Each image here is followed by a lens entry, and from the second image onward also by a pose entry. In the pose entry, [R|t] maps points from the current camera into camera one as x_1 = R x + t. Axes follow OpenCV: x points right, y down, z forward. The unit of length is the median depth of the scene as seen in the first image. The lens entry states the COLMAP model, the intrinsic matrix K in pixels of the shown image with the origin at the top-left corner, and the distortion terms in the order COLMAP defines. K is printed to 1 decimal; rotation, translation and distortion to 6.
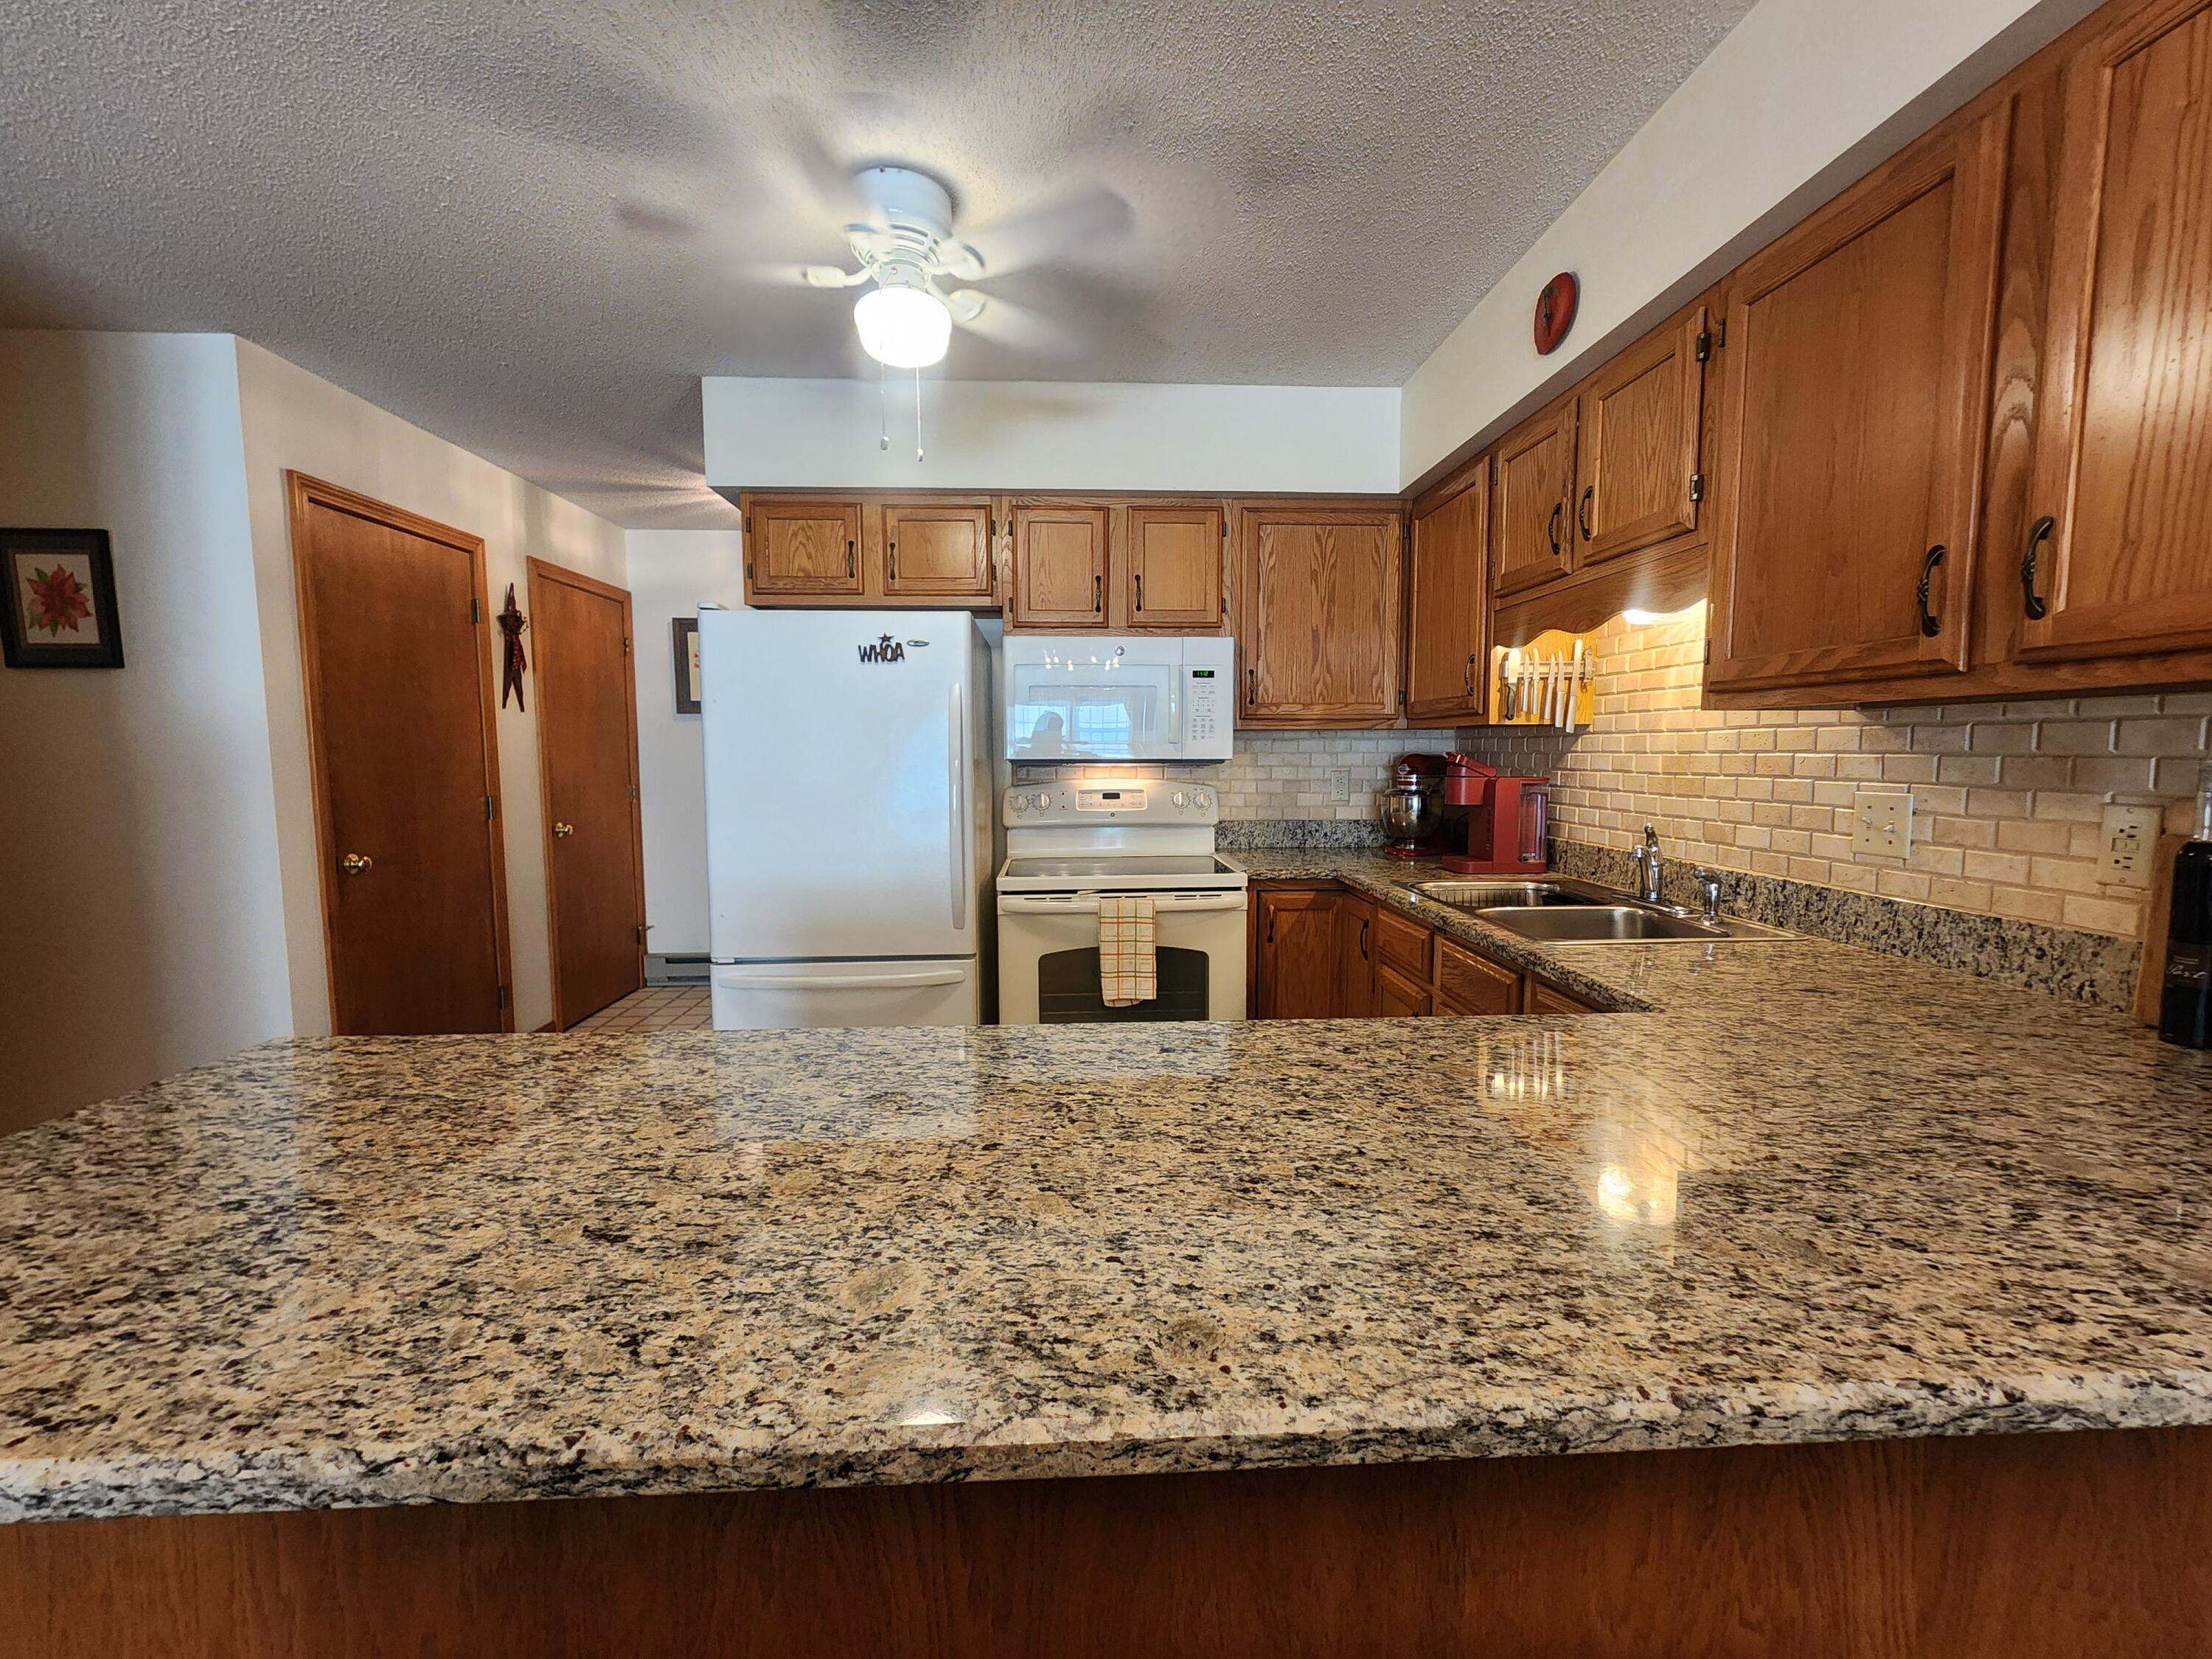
lens RADIAL K [[900.4, 0, 1112.5], [0, 900.4, 834.4], [0, 0, 1]] dist [-0.000513, 0.000018]
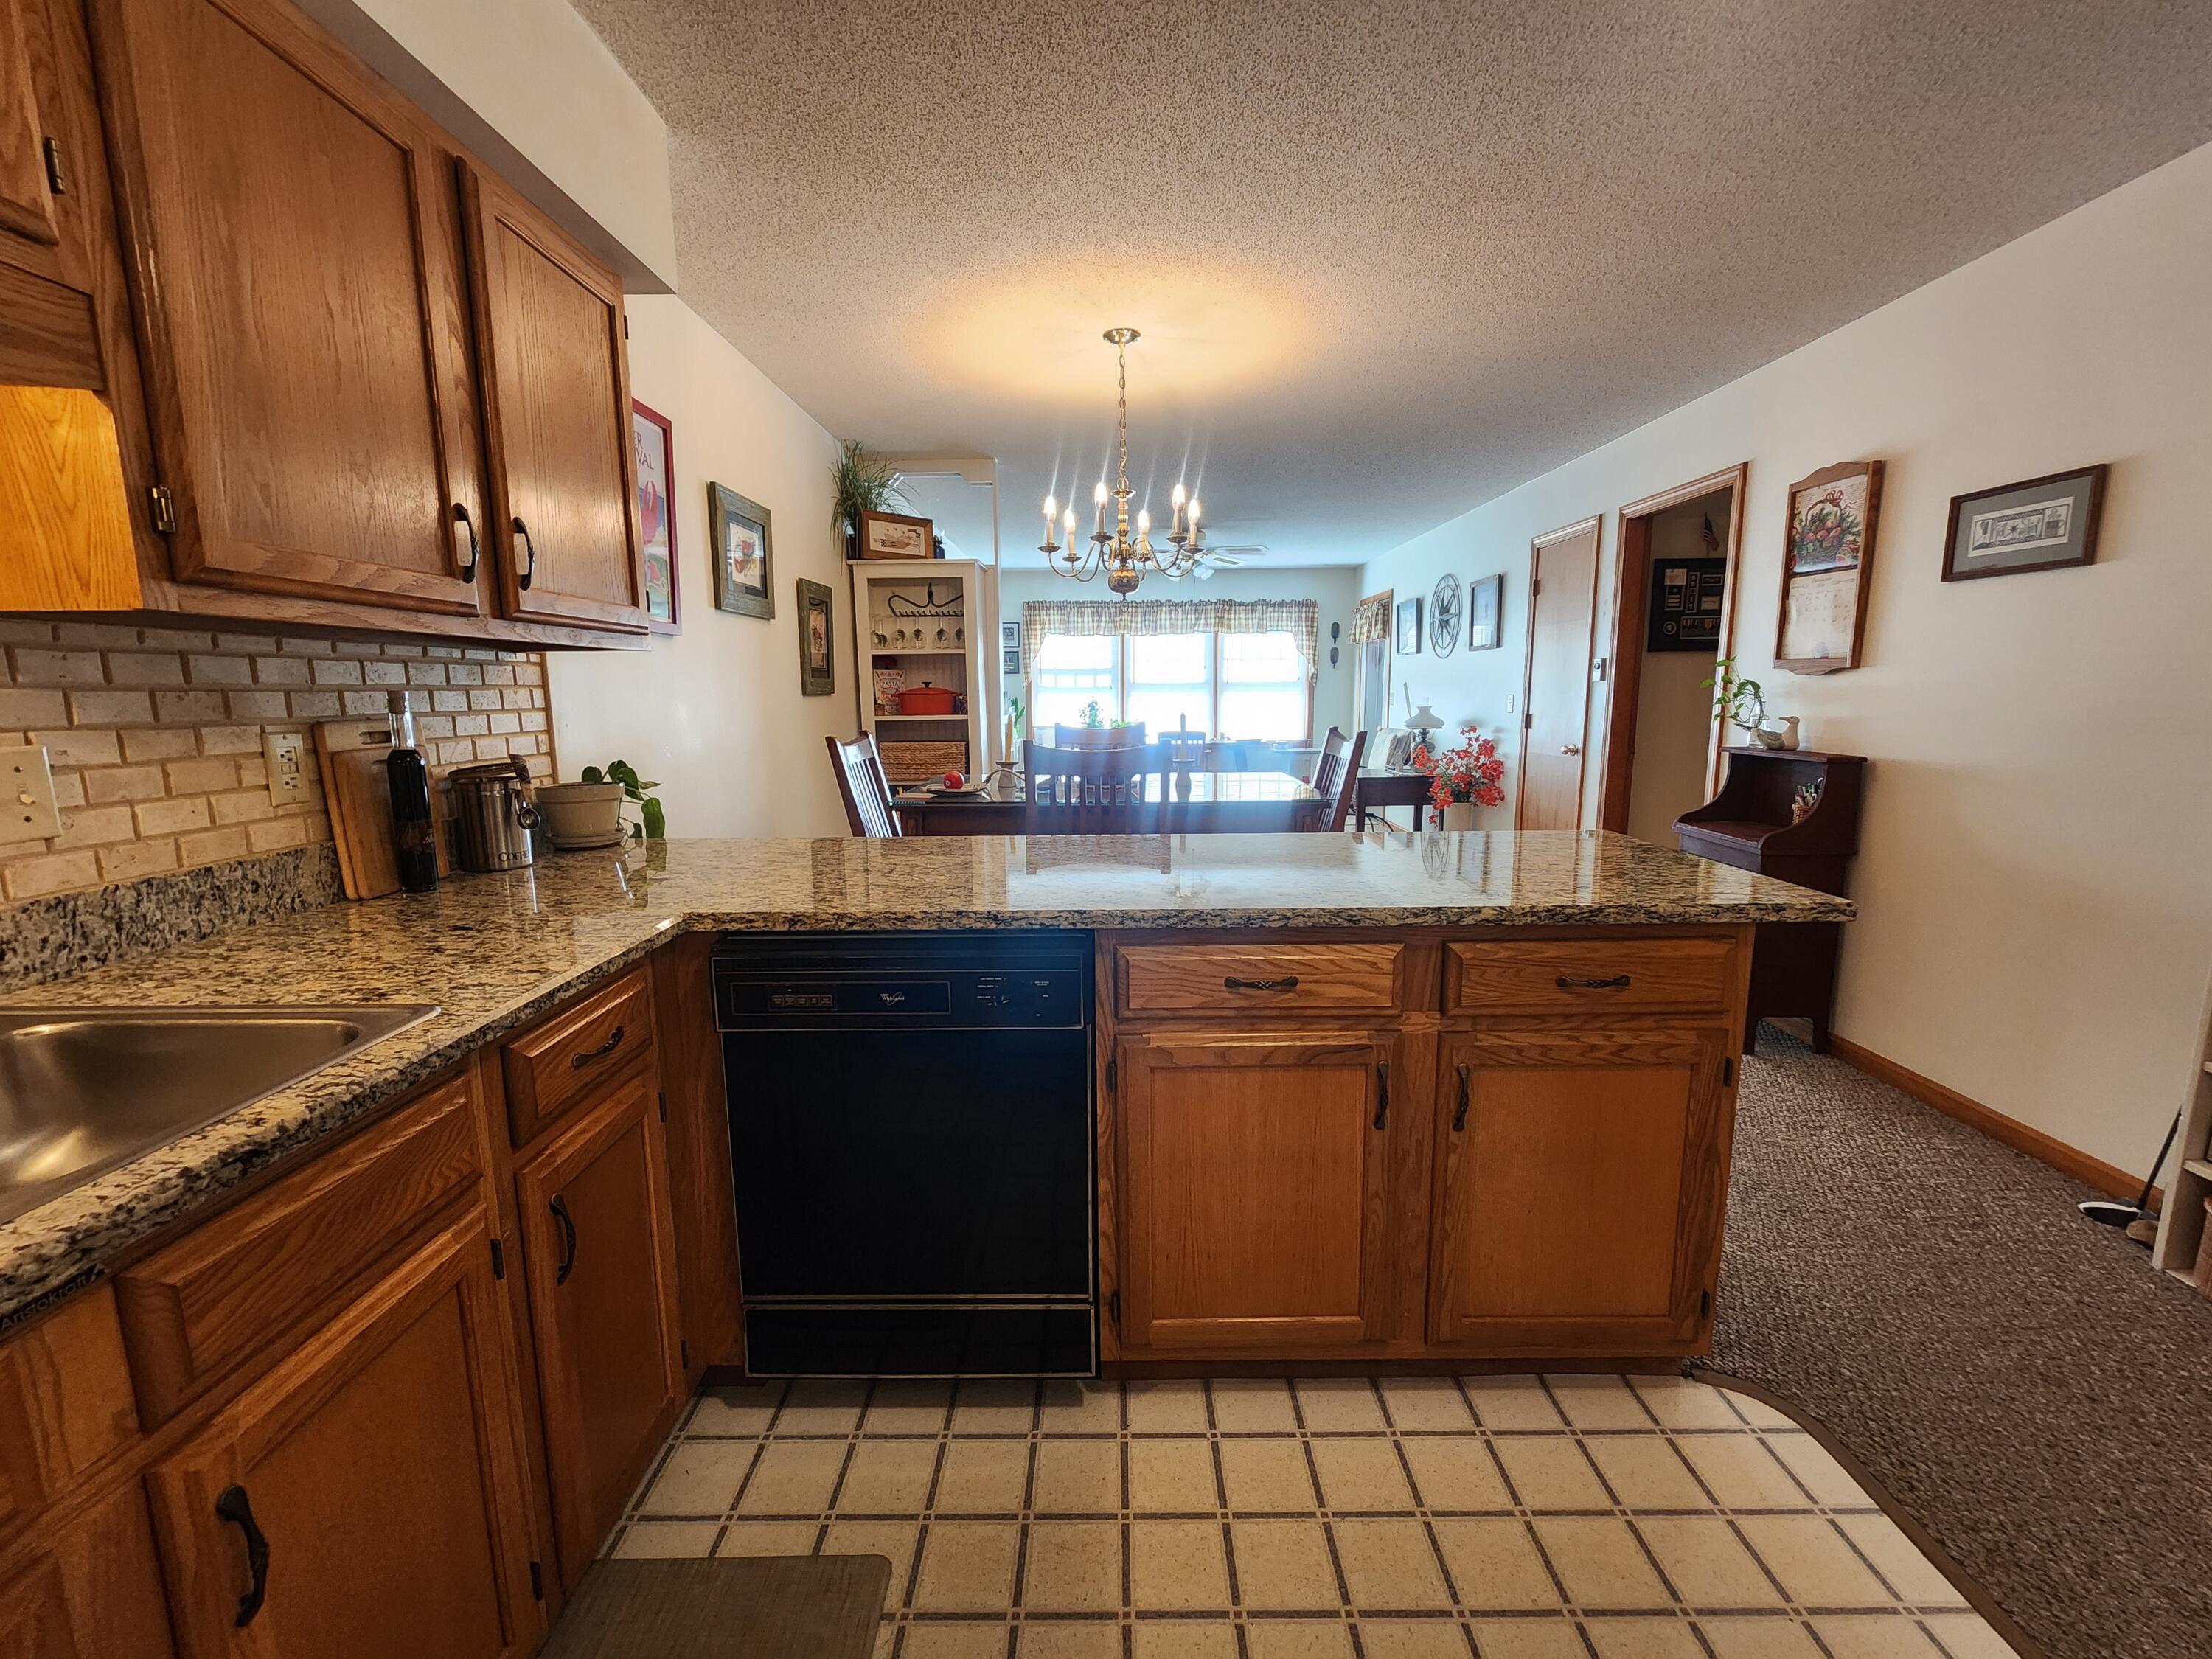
lens RADIAL K [[900.4, 0, 1093.9], [0, 900.4, 828.6], [0, 0, 1]] dist [-0.000513, 0.000018]
pose [[-0.997927, 0.002561, 0.064303, 0.023335], [0.017841, 0.971052, 0.238202, -0.149334], [-0.061832, 0.238855, -0.969085, 1.831917]]
